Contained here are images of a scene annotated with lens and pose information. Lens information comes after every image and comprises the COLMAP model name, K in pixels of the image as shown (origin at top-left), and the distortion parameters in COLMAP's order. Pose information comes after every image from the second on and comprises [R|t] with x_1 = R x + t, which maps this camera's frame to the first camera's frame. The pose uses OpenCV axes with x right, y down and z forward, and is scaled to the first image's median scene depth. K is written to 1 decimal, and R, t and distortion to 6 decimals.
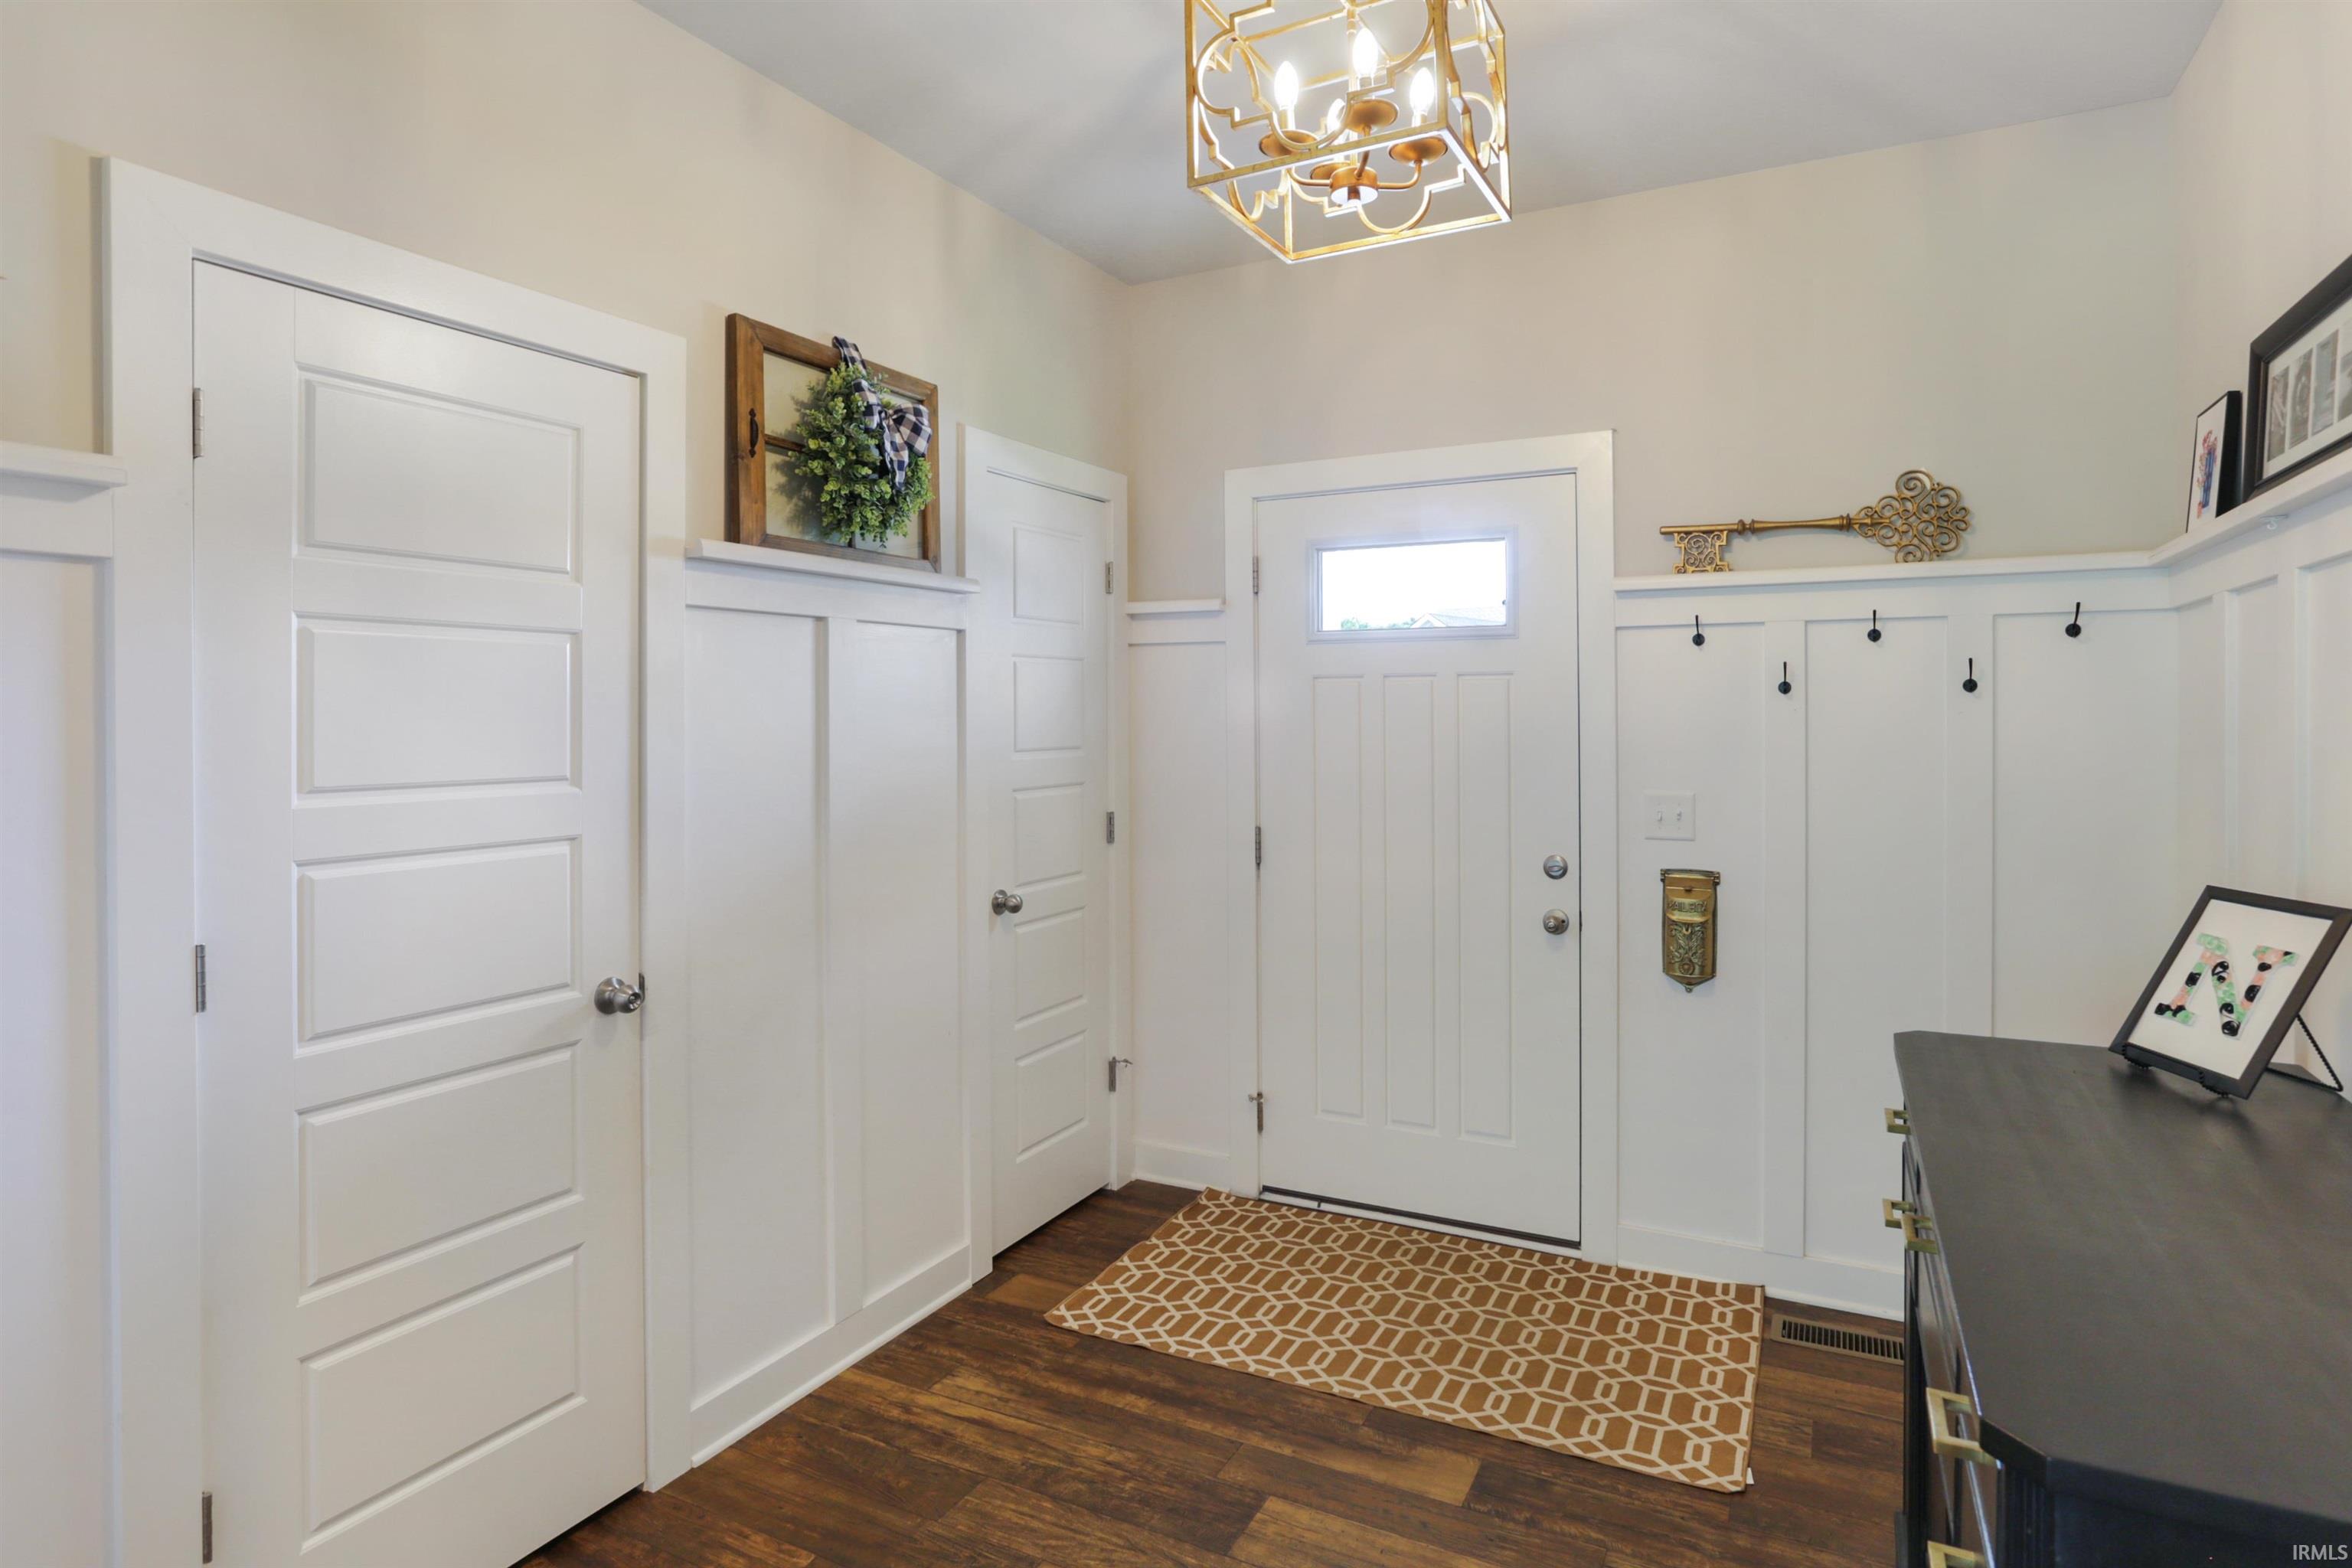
lens RADIAL K [[1288.4, 0, 1176.4], [0, 1288.4, 734.9], [0, 0, 1]] dist [-0.059713, 0.037440]
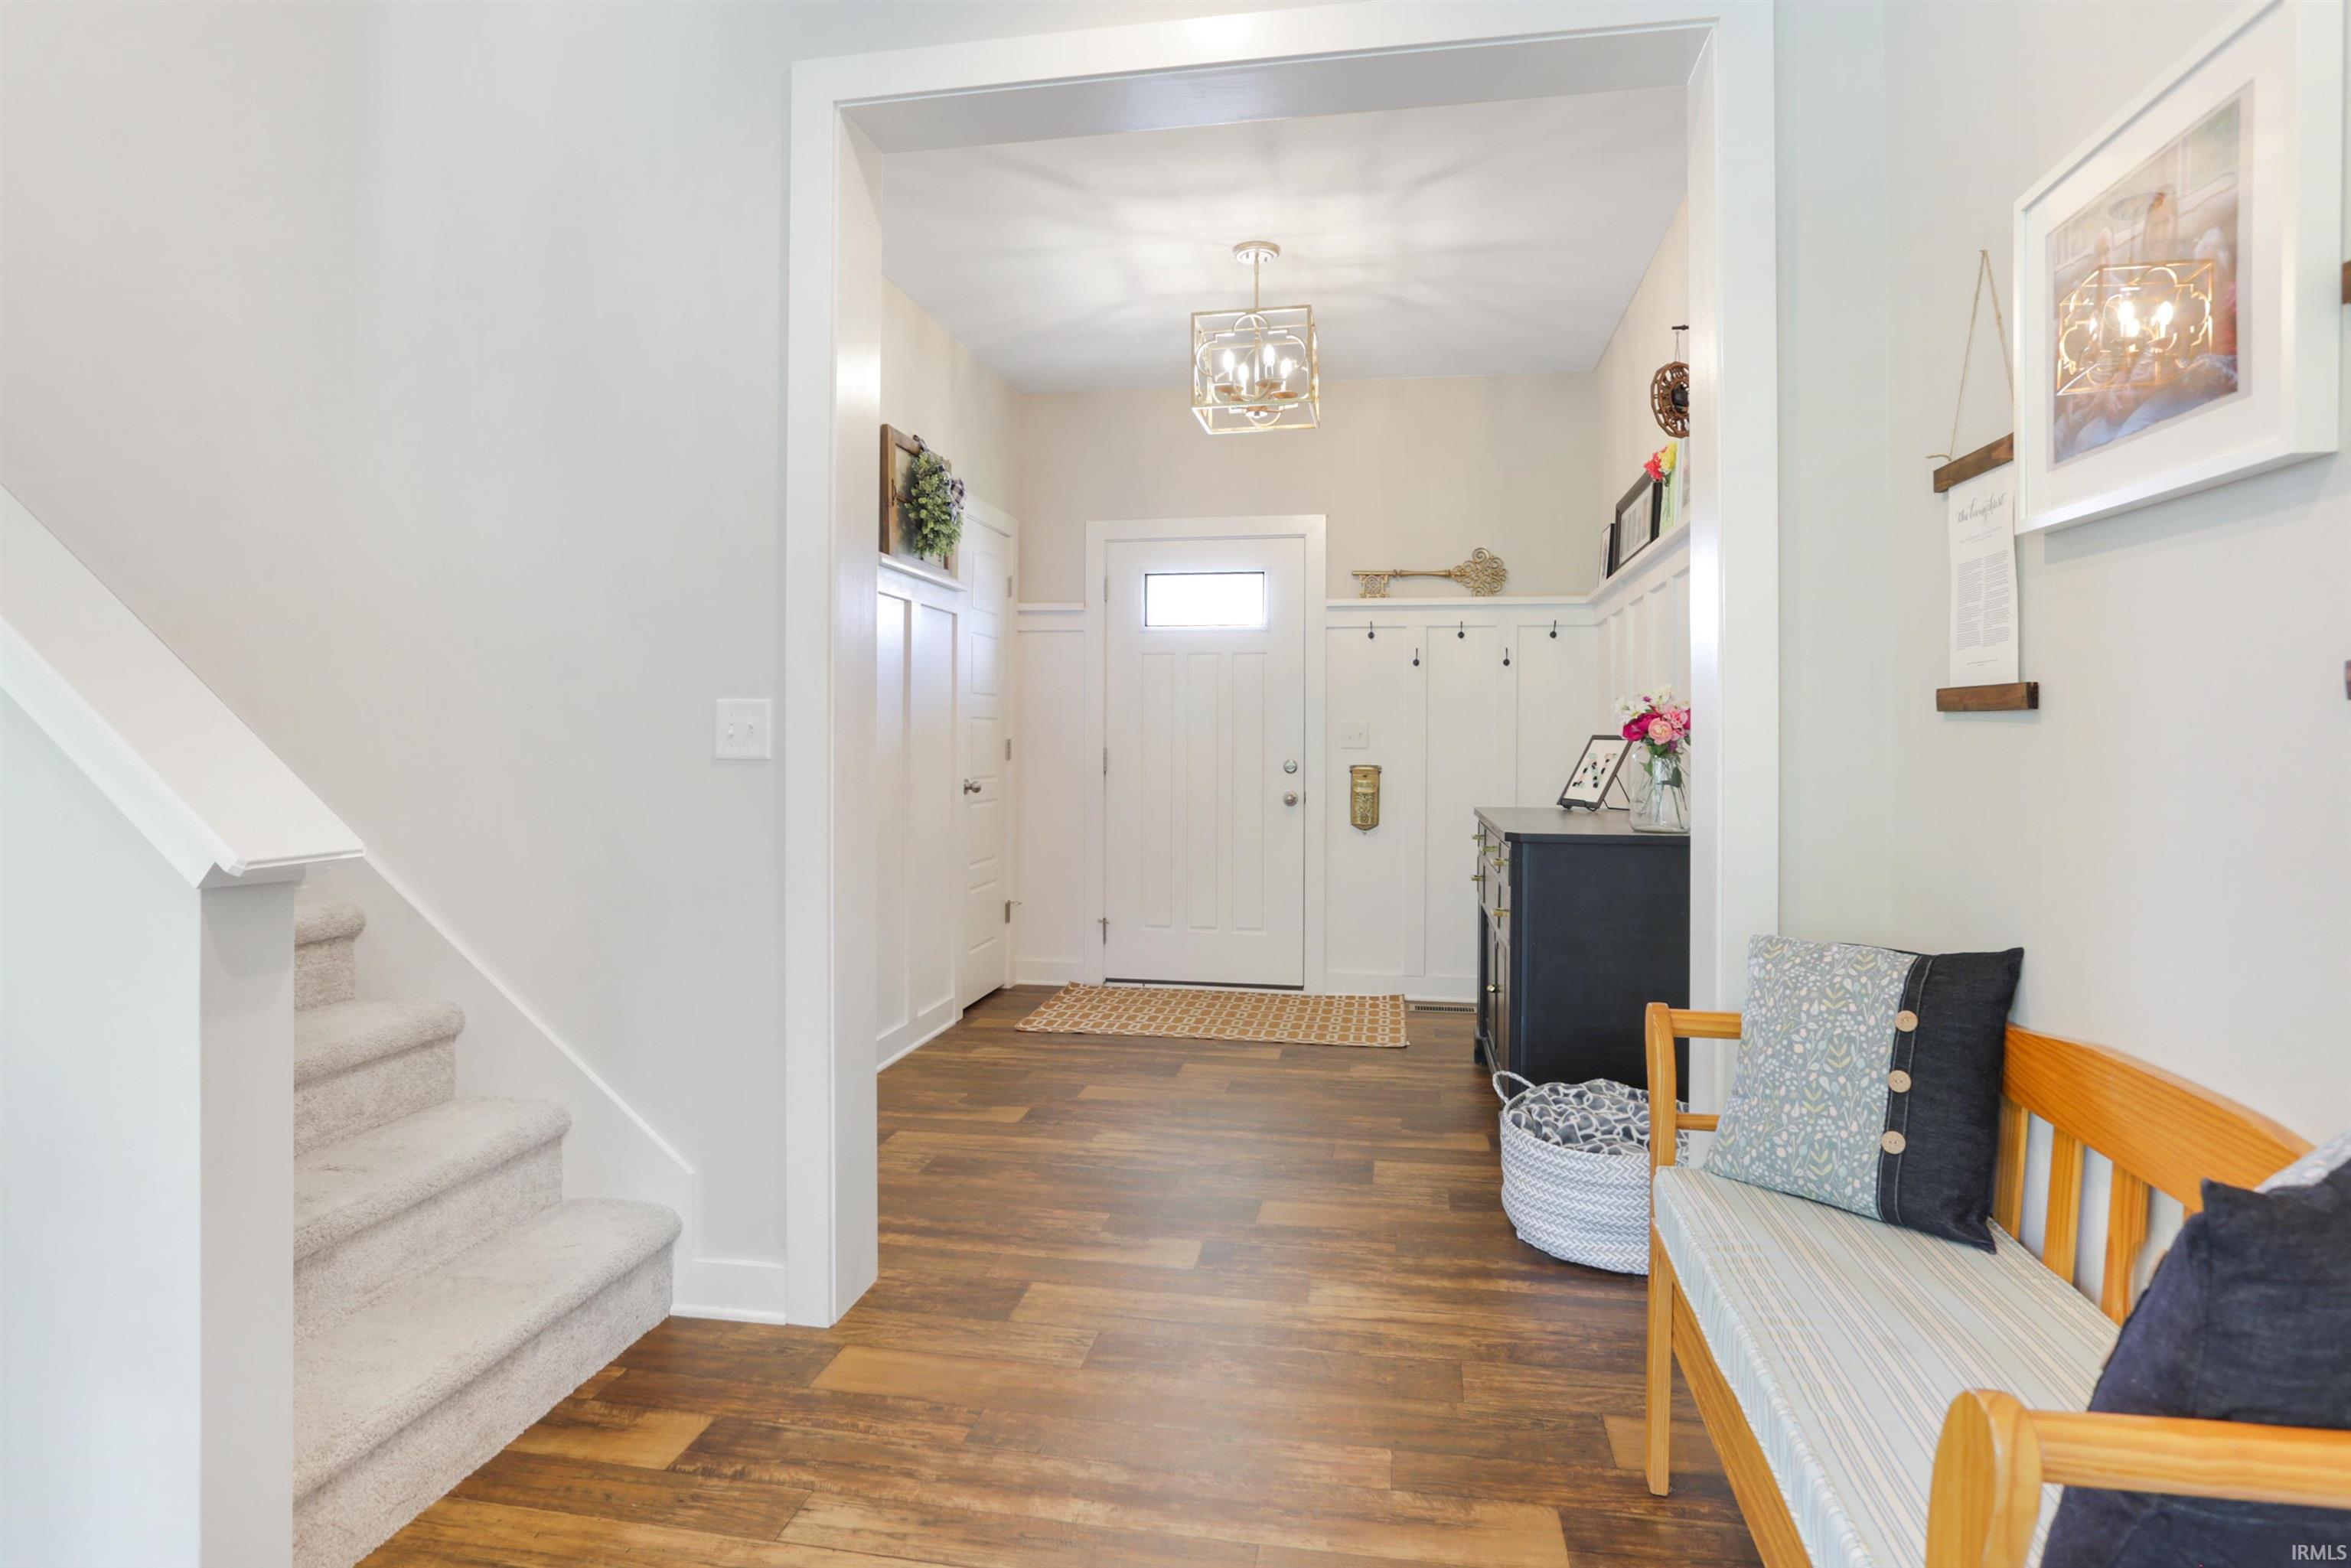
lens RADIAL K [[1288.6, 0, 1175.5], [0, 1288.6, 784.0], [0, 0, 1]] dist [-0.078050, 0.039225]
pose [[0.954131, 0.001279, 0.299386, -0.395988], [-0.006482, 0.999845, 0.016387, 0.107135], [-0.299319, -0.017576, 0.953991, -0.646065]]
